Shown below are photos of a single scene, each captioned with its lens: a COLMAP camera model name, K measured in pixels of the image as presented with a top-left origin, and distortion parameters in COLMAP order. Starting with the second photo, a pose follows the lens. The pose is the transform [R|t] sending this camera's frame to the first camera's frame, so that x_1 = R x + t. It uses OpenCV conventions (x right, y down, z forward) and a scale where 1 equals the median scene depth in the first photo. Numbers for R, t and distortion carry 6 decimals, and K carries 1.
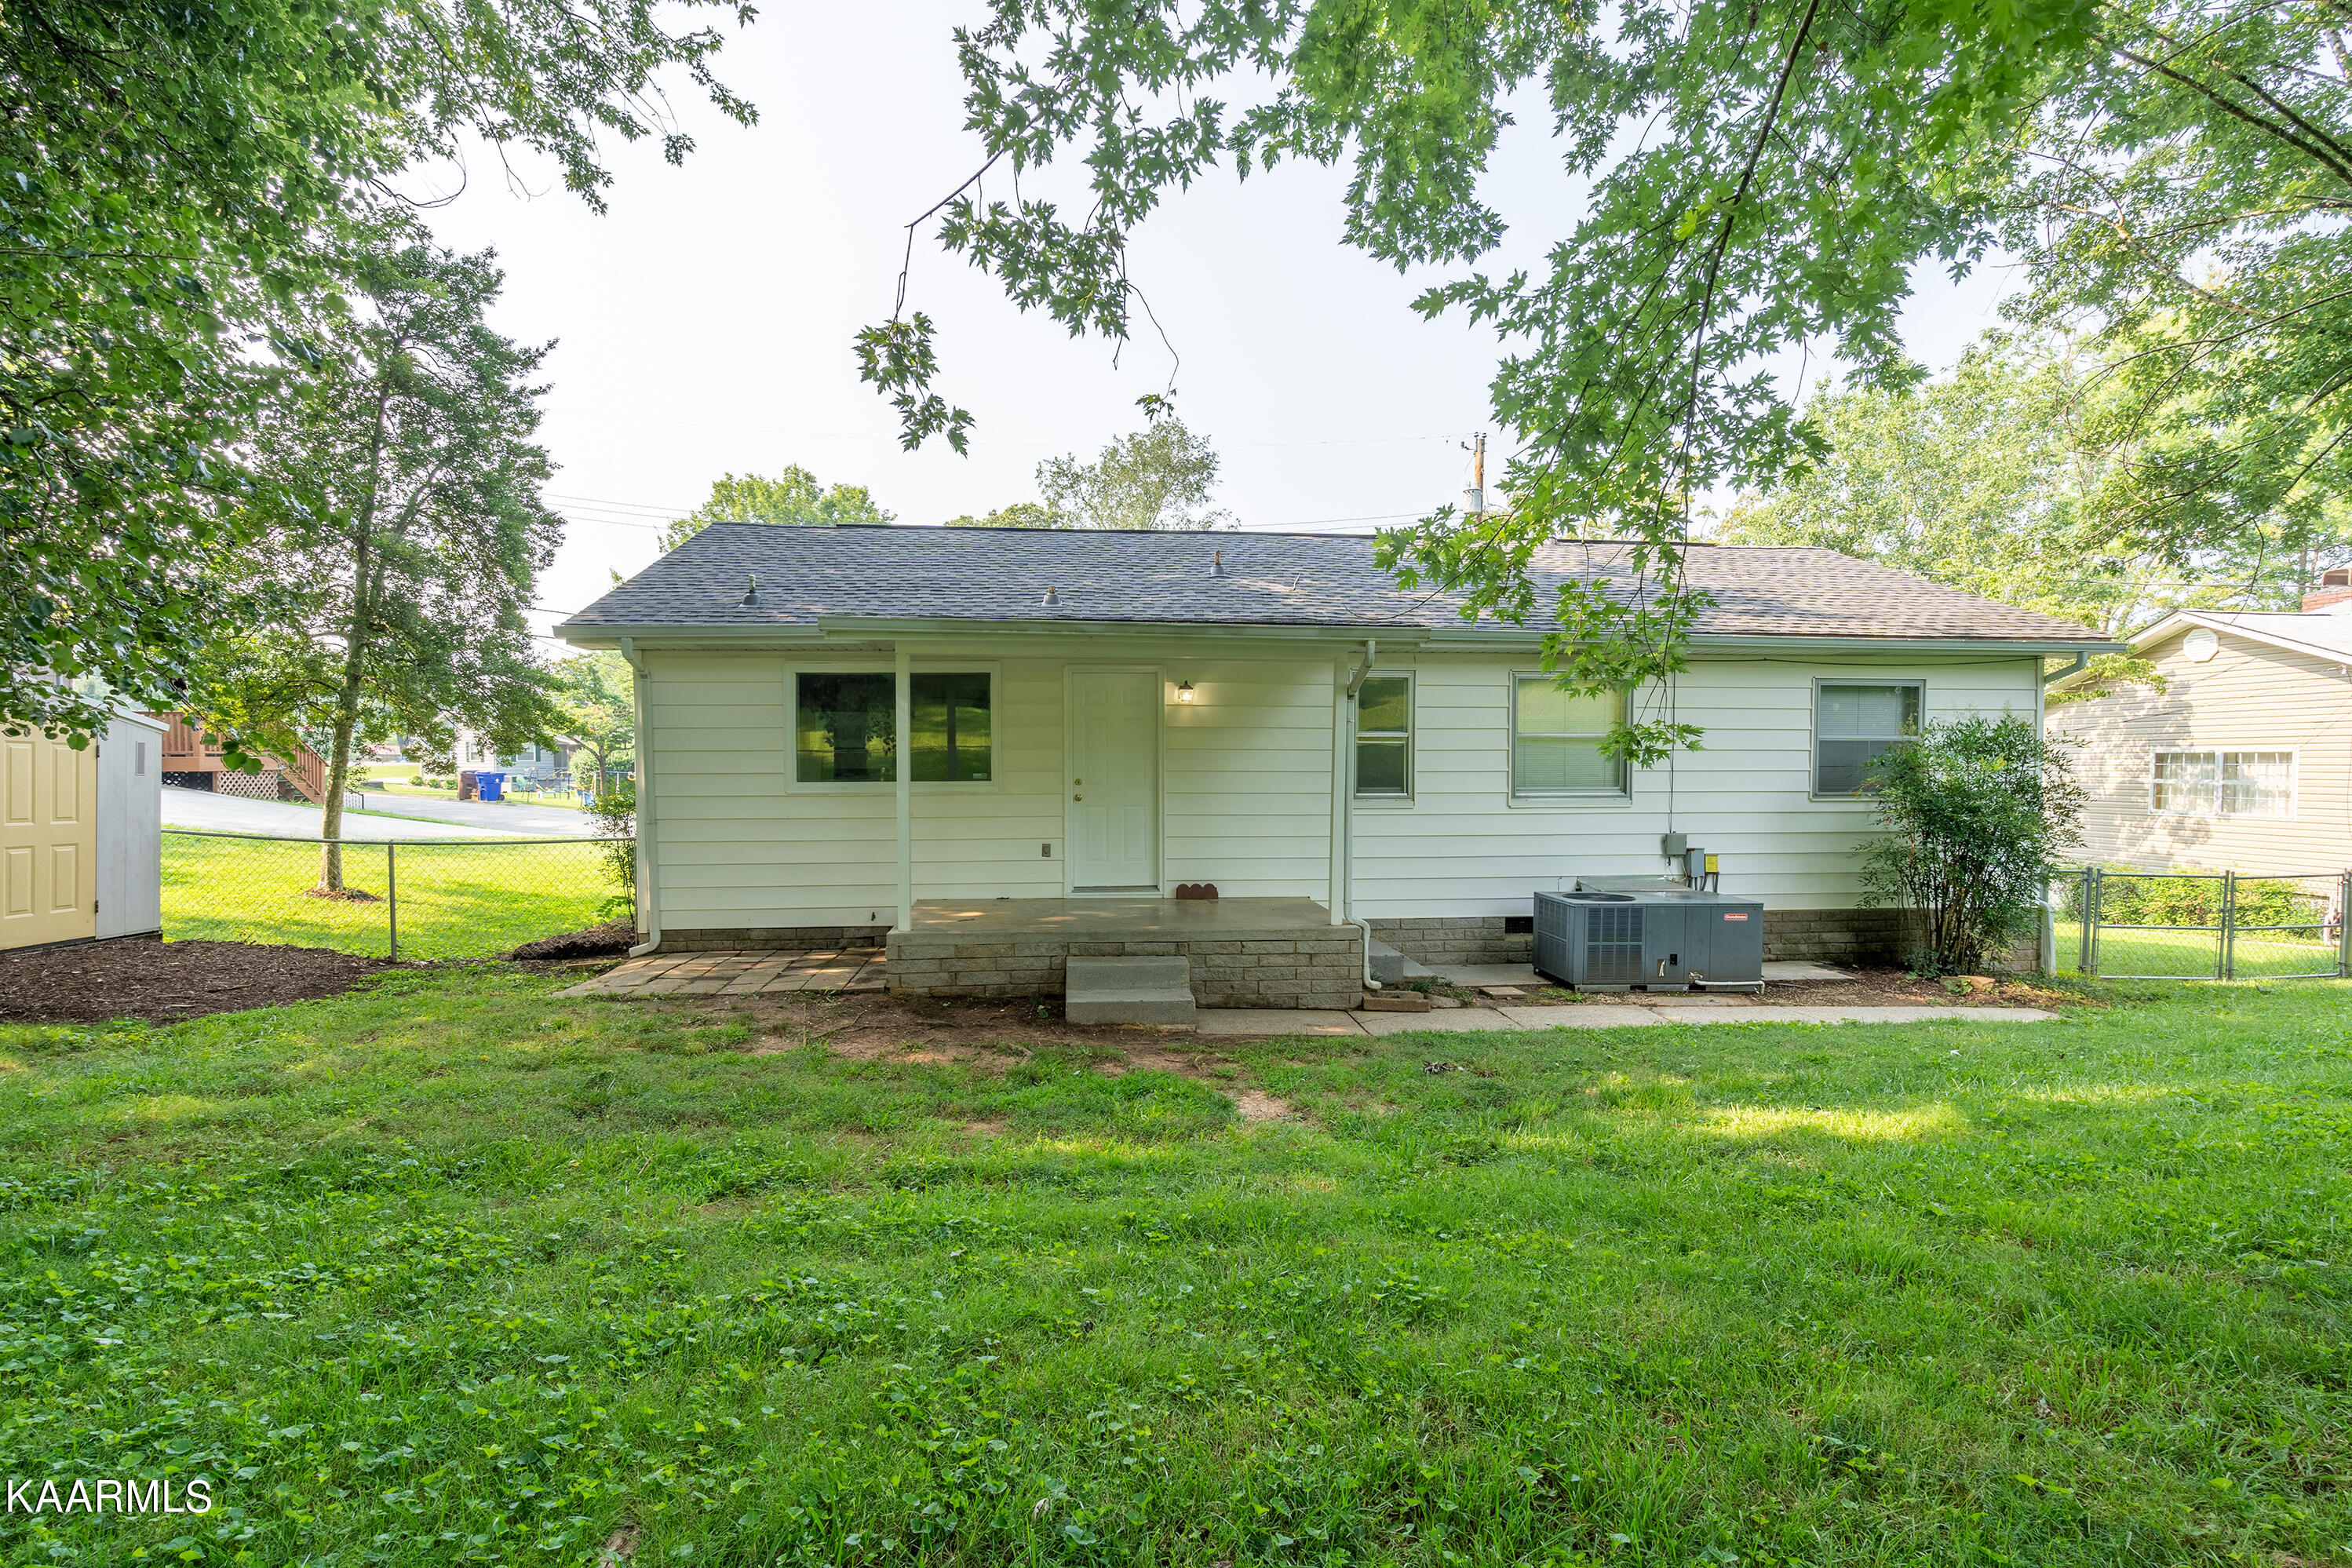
lens RADIAL K [[1102.5, 0, 1176.0], [0, 1102.5, 786.5], [0, 0, 1]] dist [0.001602, 0.000338]
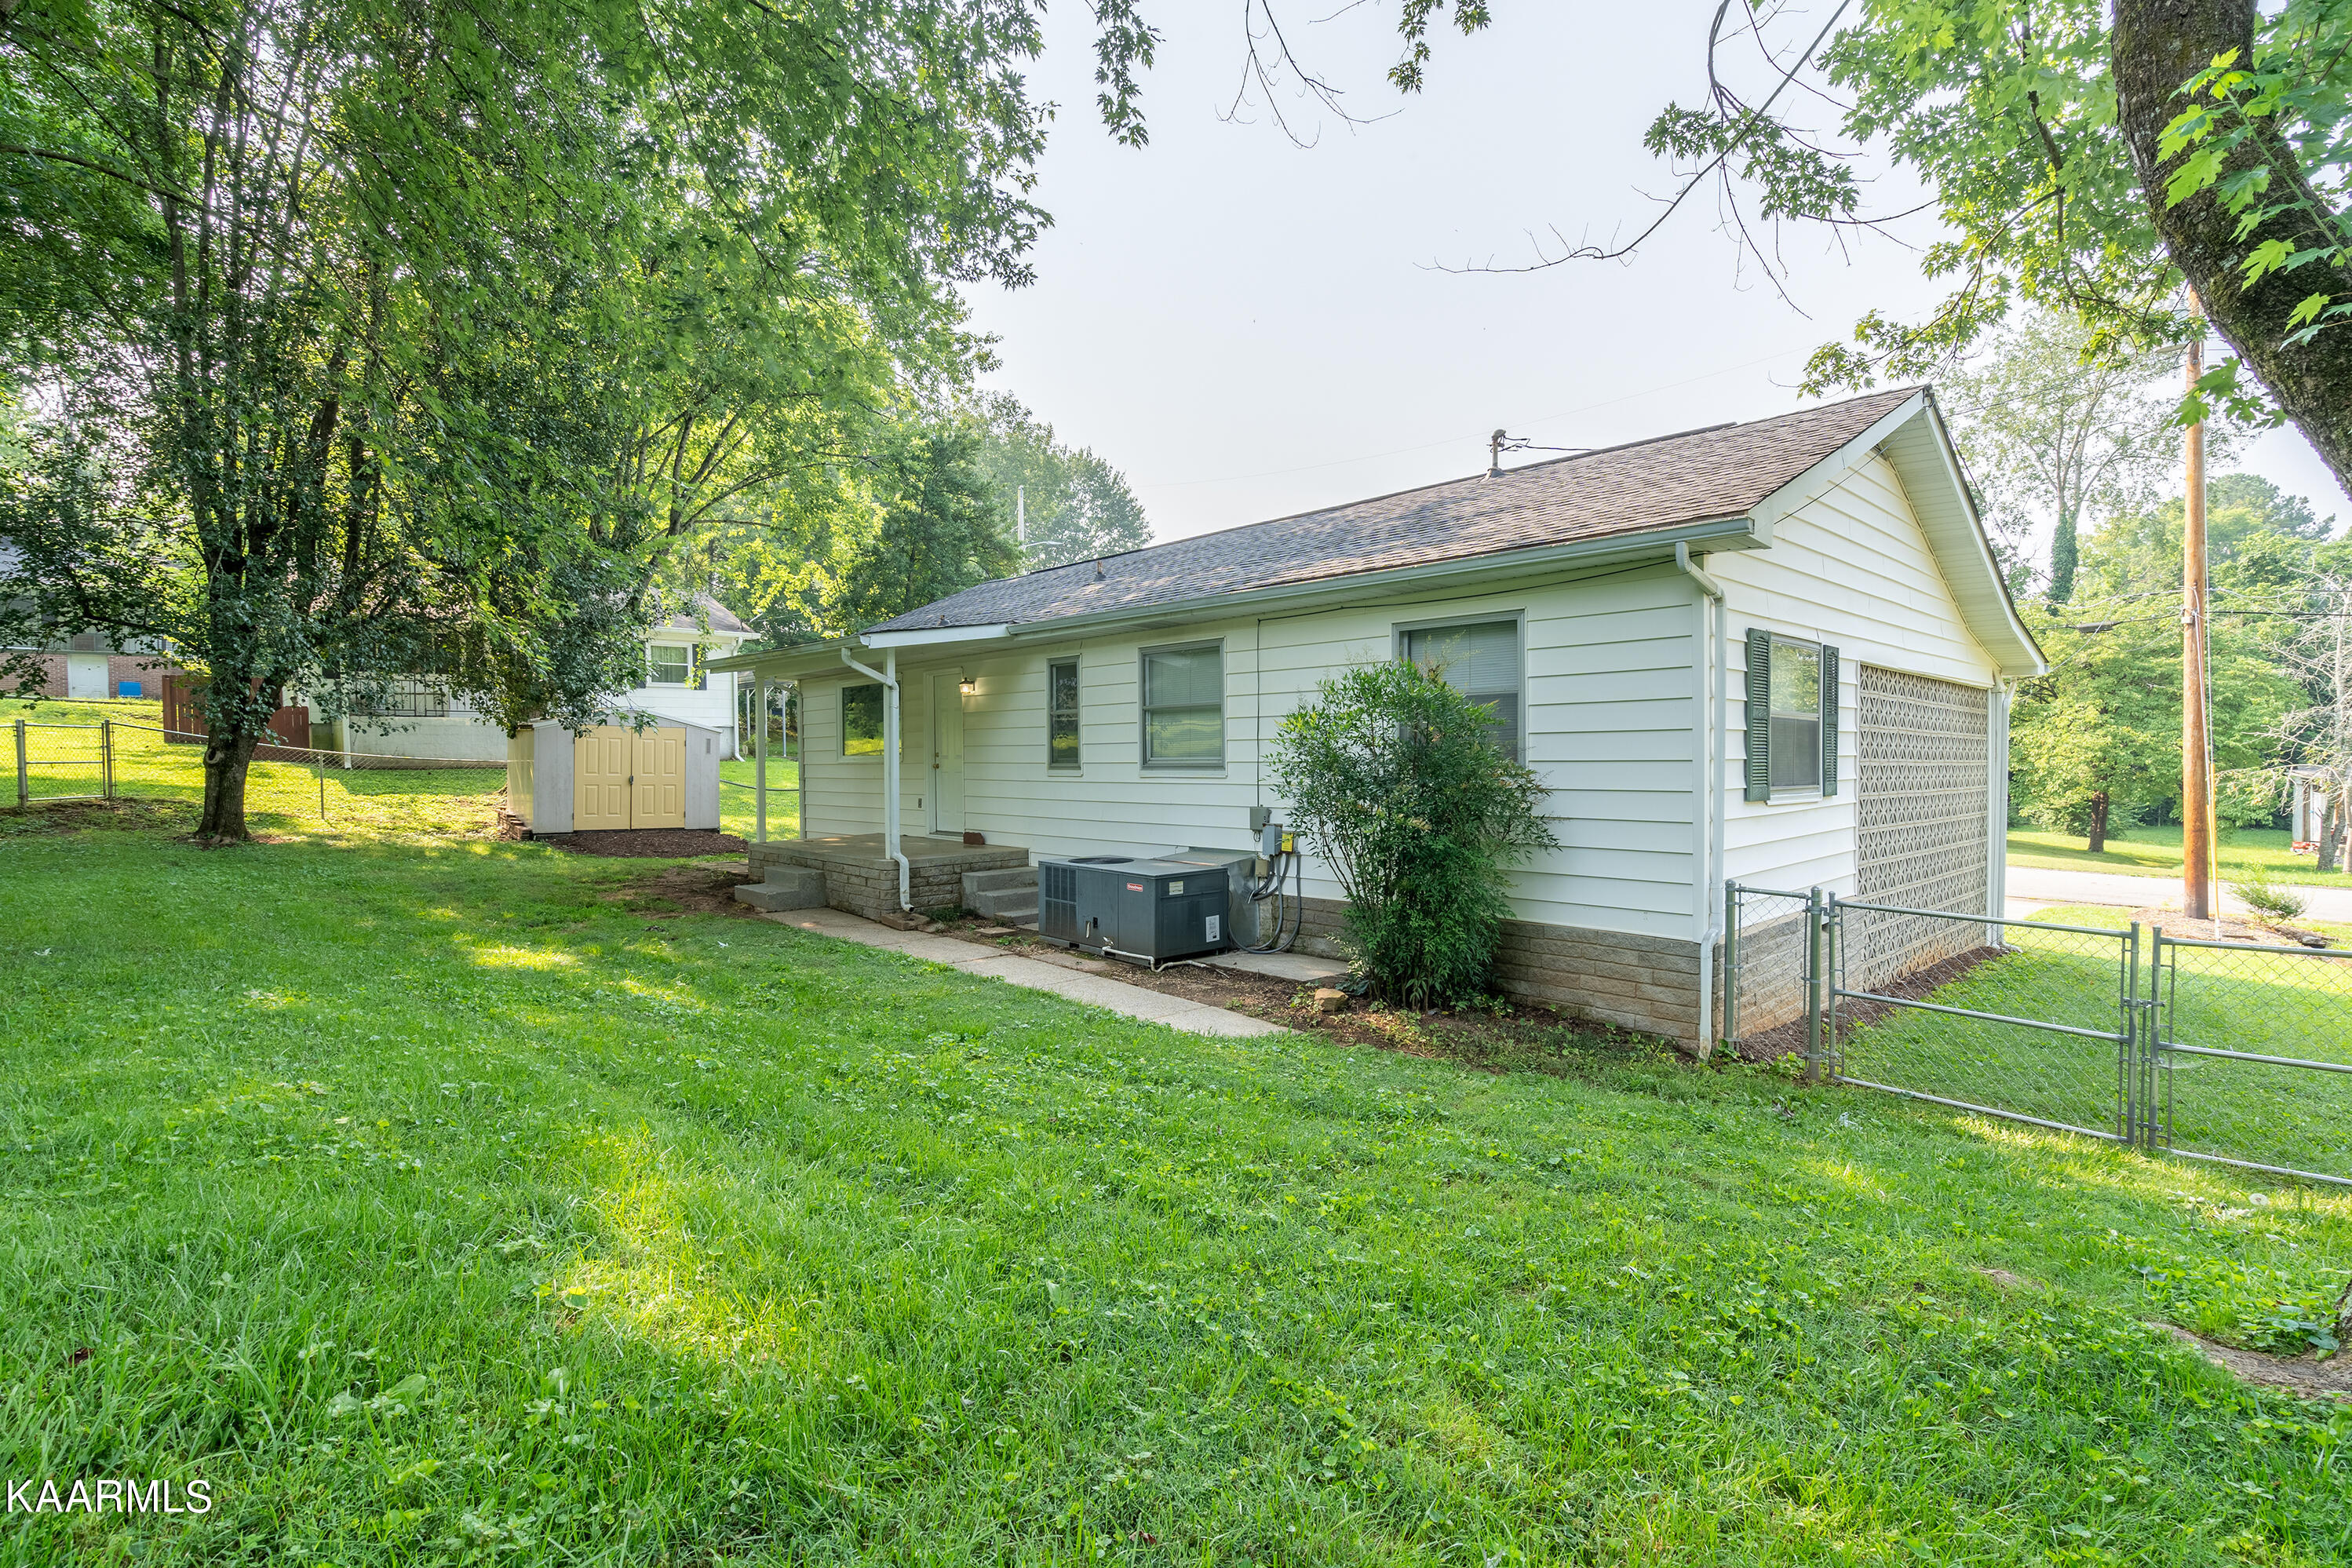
lens RADIAL K [[1102.5, 0, 1176.0], [0, 1102.5, 776.1], [0, 0, 1]] dist [0.001602, 0.000338]
pose [[0.610769, 0.009821, -0.791748, 1.182417], [-0.000138, 0.999924, 0.012297, 0.005527], [0.791809, -0.007401, 0.610724, 0.385581]]
